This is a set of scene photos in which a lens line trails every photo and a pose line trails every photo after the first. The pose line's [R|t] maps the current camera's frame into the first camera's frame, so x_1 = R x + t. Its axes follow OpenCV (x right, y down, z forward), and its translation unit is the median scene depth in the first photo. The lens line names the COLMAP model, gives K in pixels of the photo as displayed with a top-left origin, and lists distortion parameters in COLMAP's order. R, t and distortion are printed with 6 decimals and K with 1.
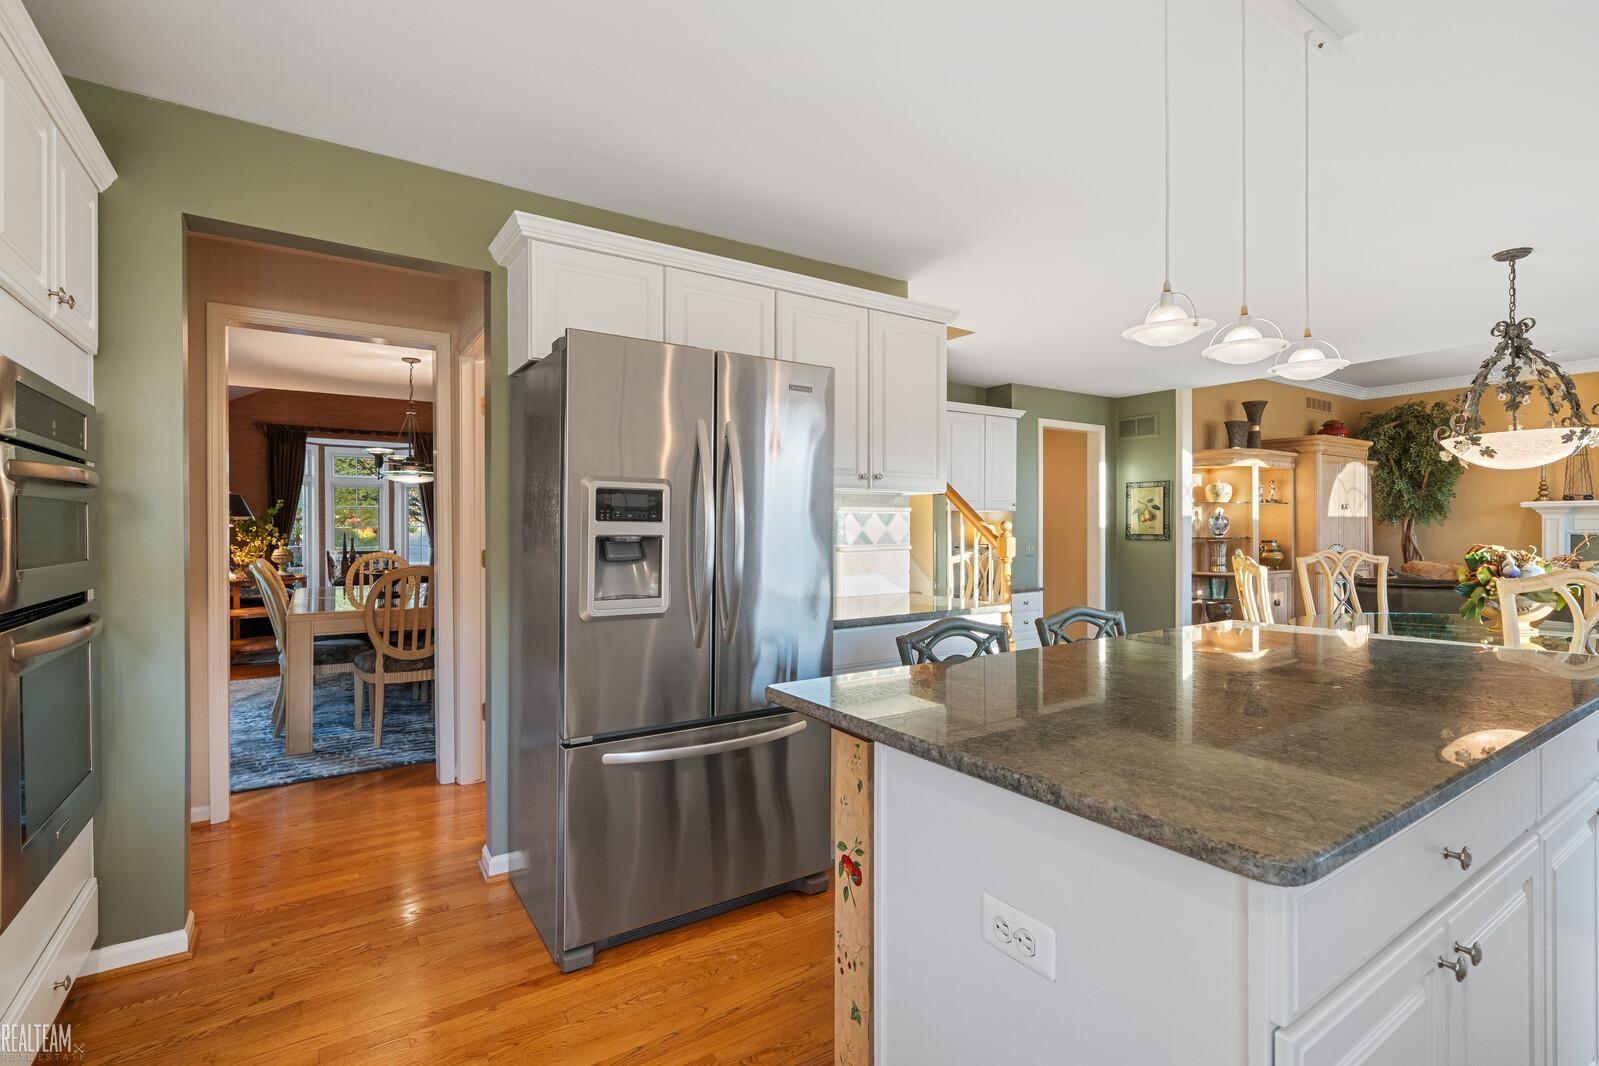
lens RADIAL K [[744.9, 0, 771.0], [0, 744.9, 525.8], [0, 0, 1]] dist [0.001533, -0.002916]
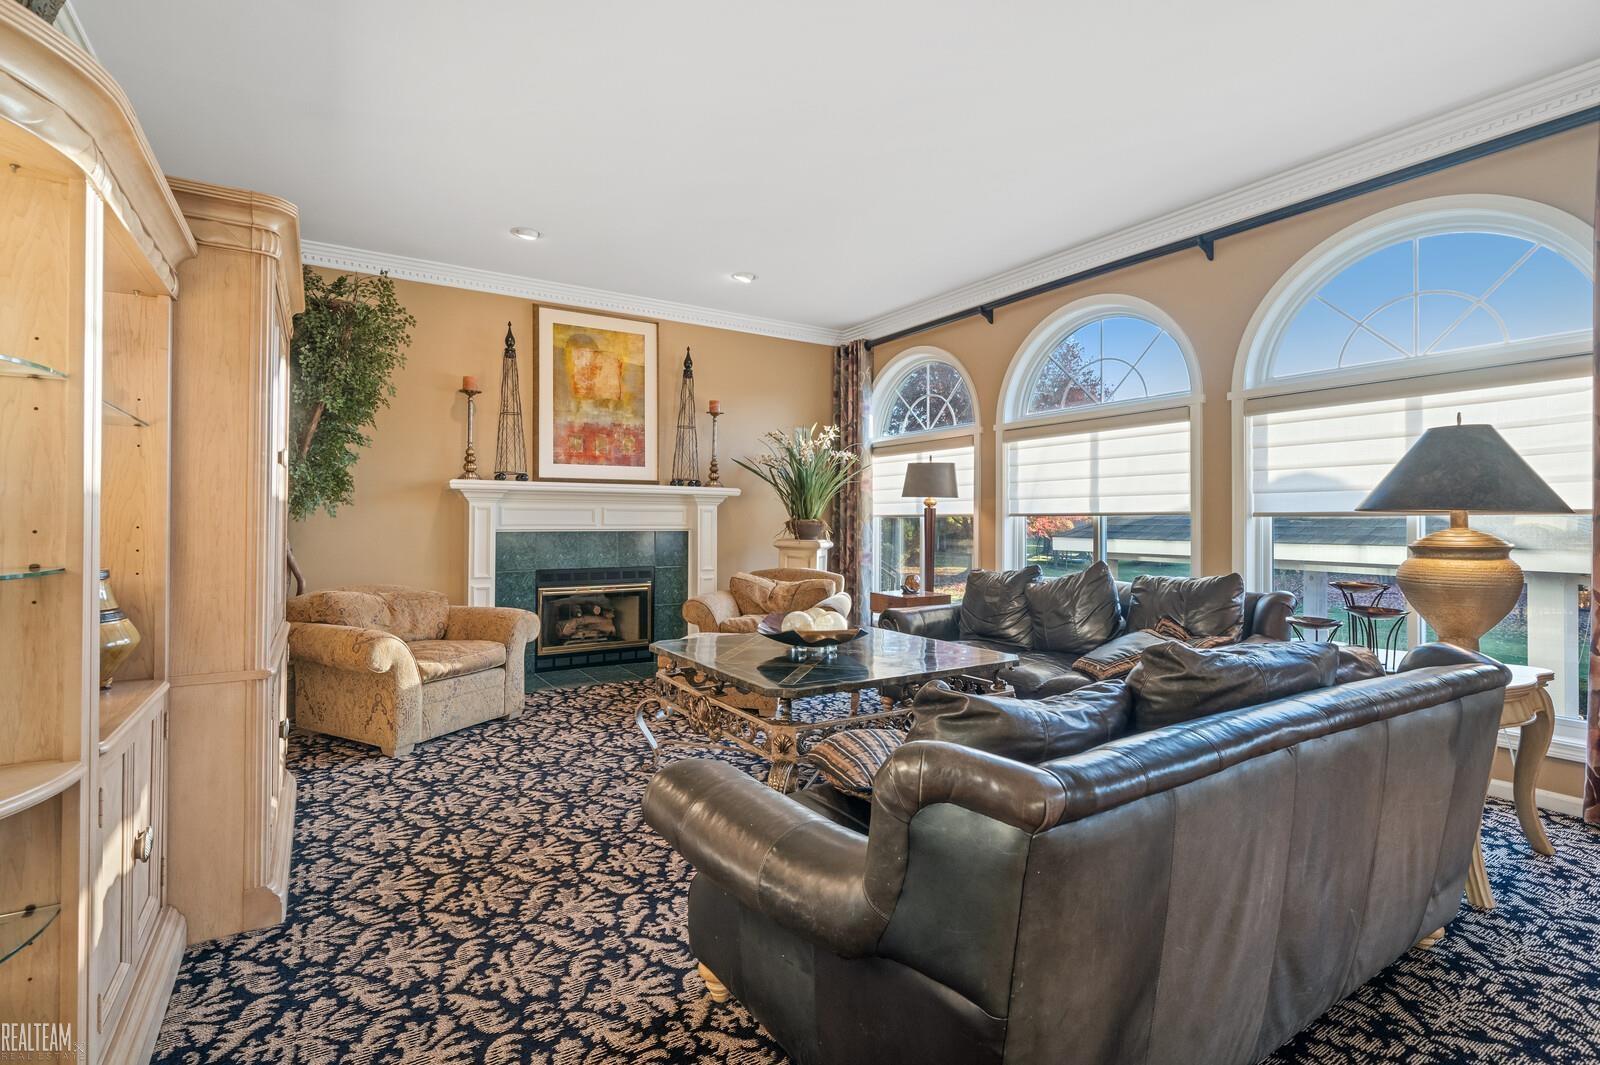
lens RADIAL K [[745.4, 0, 808.0], [0, 745.4, 507.9], [0, 0, 1]] dist [0.001533, -0.002916]
pose [[0.002494, 0.020809, 0.999780, 0.505995], [-0.004991, 0.999771, -0.020797, 0.003212], [-0.999984, -0.004938, 0.002598, 0.894605]]
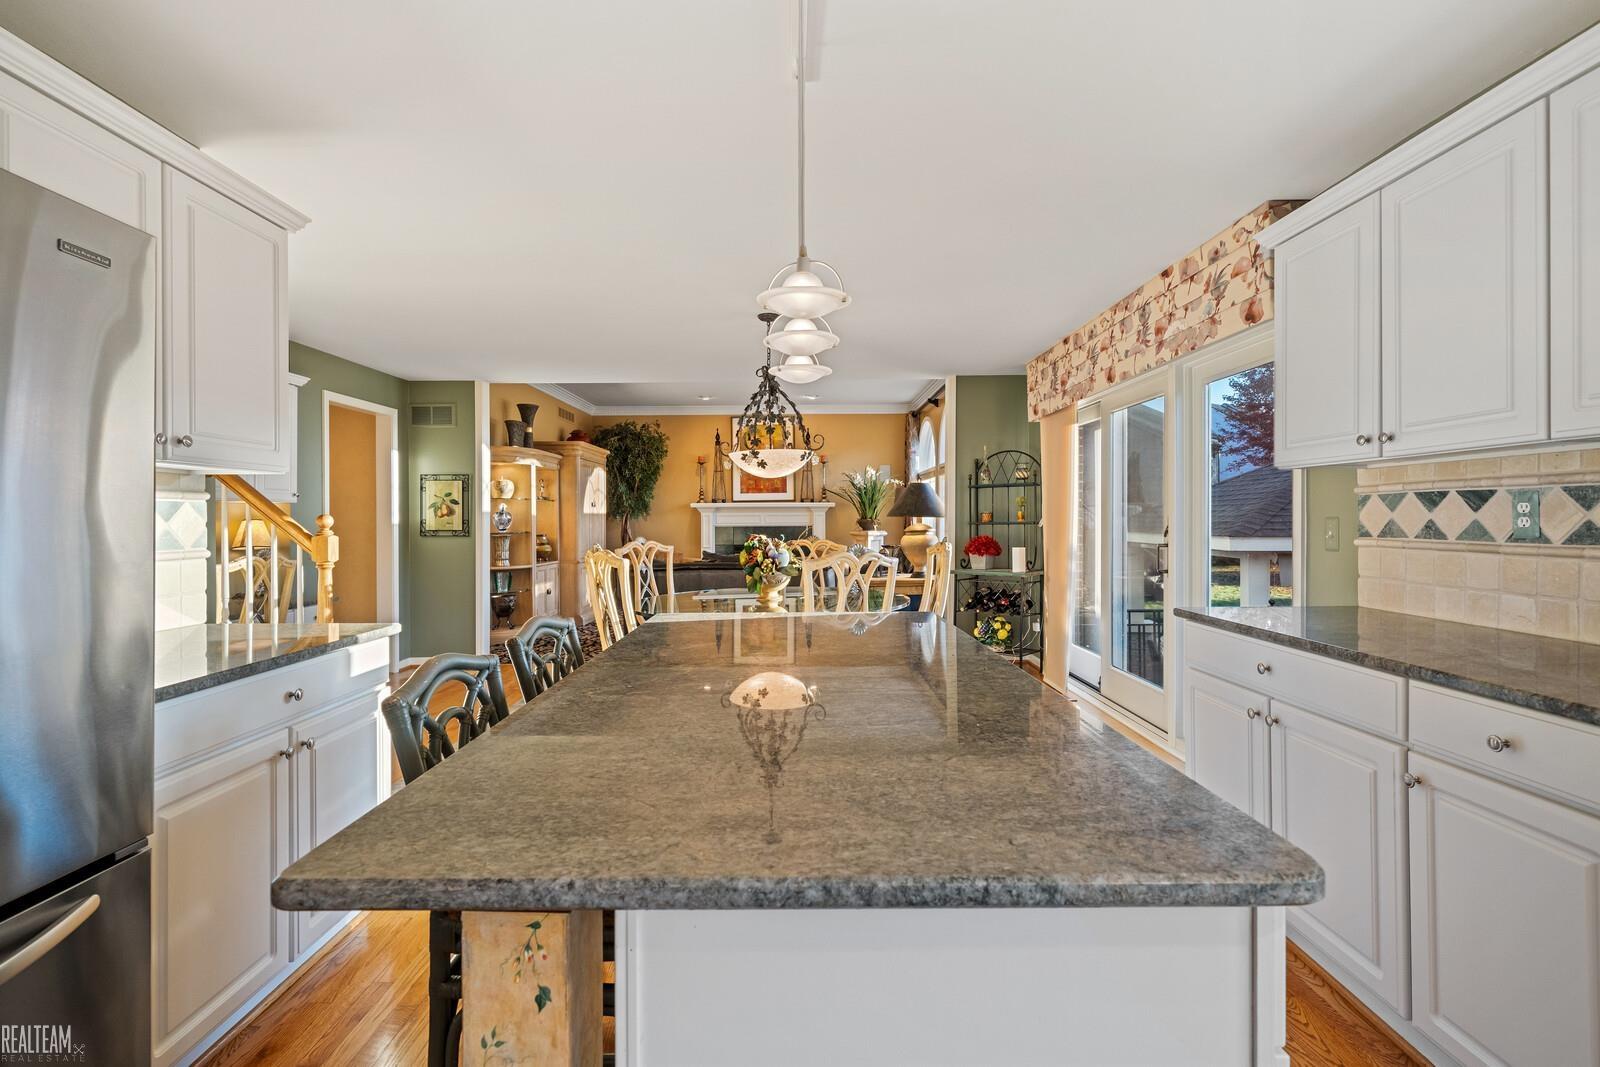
lens RADIAL K [[745.4, 0, 808.4], [0, 745.4, 522.3], [0, 0, 1]] dist [0.001533, -0.002916]
pose [[0.534500, -0.003126, 0.845163, -0.045243], [0.002668, 0.999994, 0.002012, 0.000546], [-0.845164, 0.001180, 0.534505, 0.105506]]
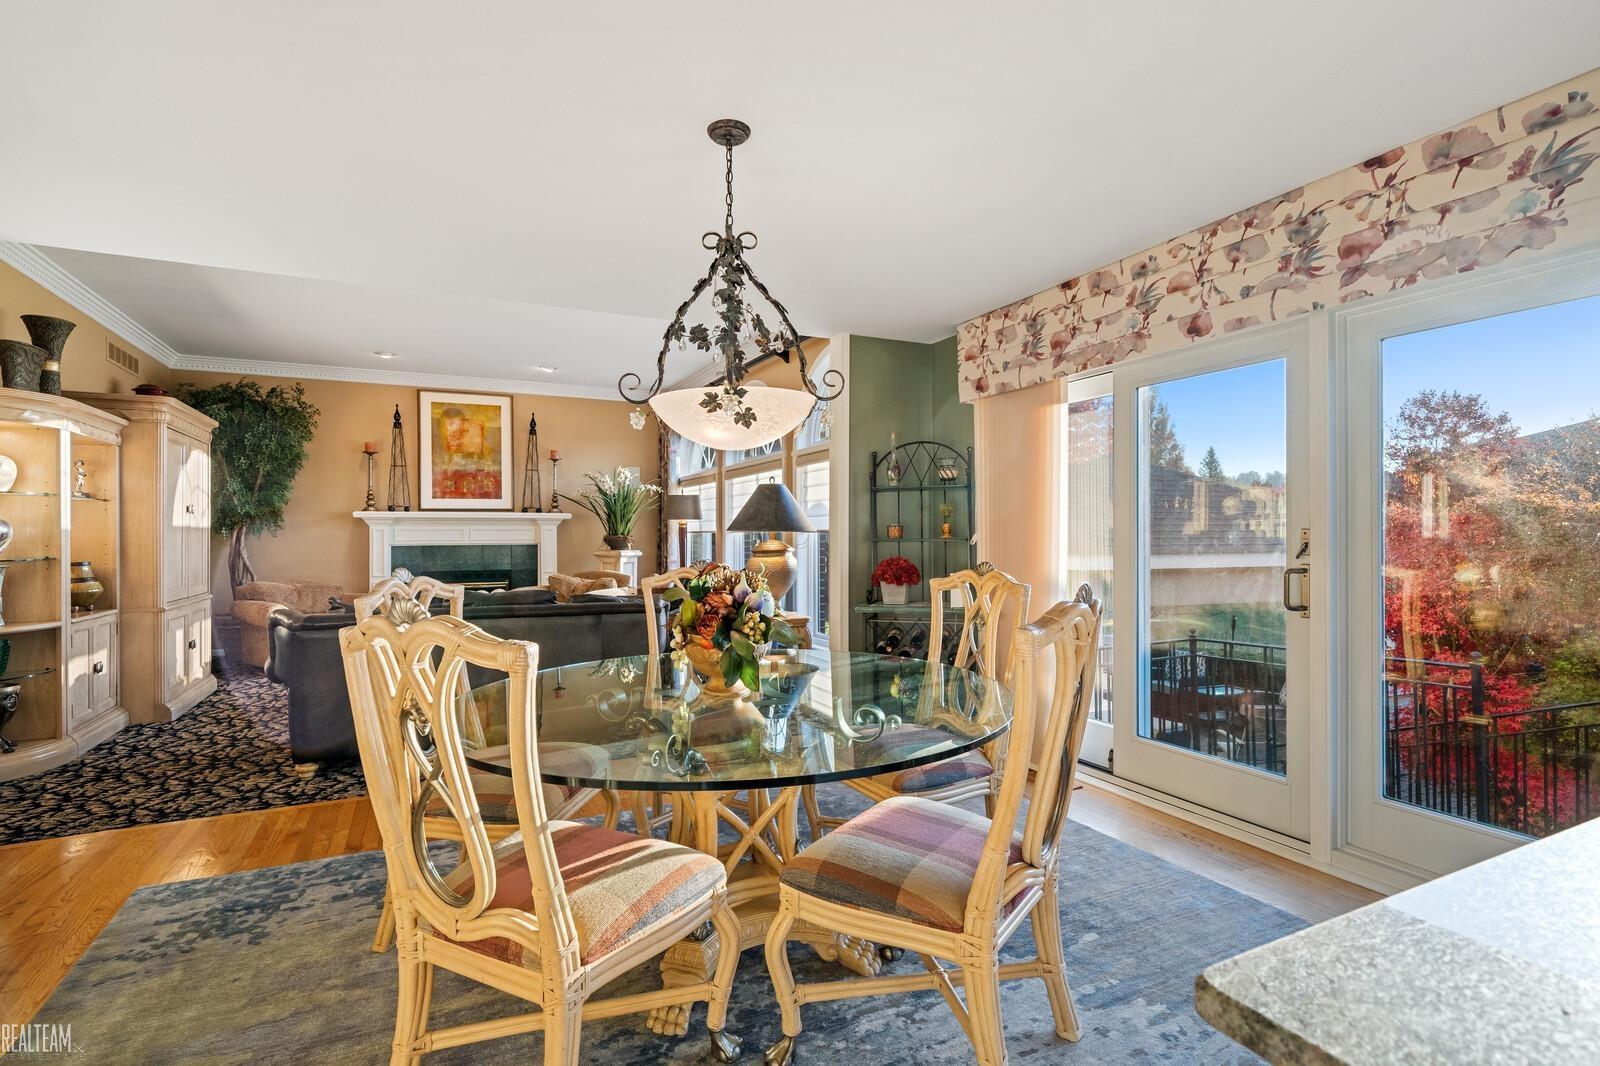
lens RADIAL K [[745.4, 0, 788.6], [0, 745.4, 532.2], [0, 0, 1]] dist [0.001533, -0.002916]
pose [[0.115996, 0.005037, 0.993237, 0.183052], [0.003192, 0.999980, -0.005444, 0.000805], [-0.993245, 0.003802, 0.115978, 0.444561]]
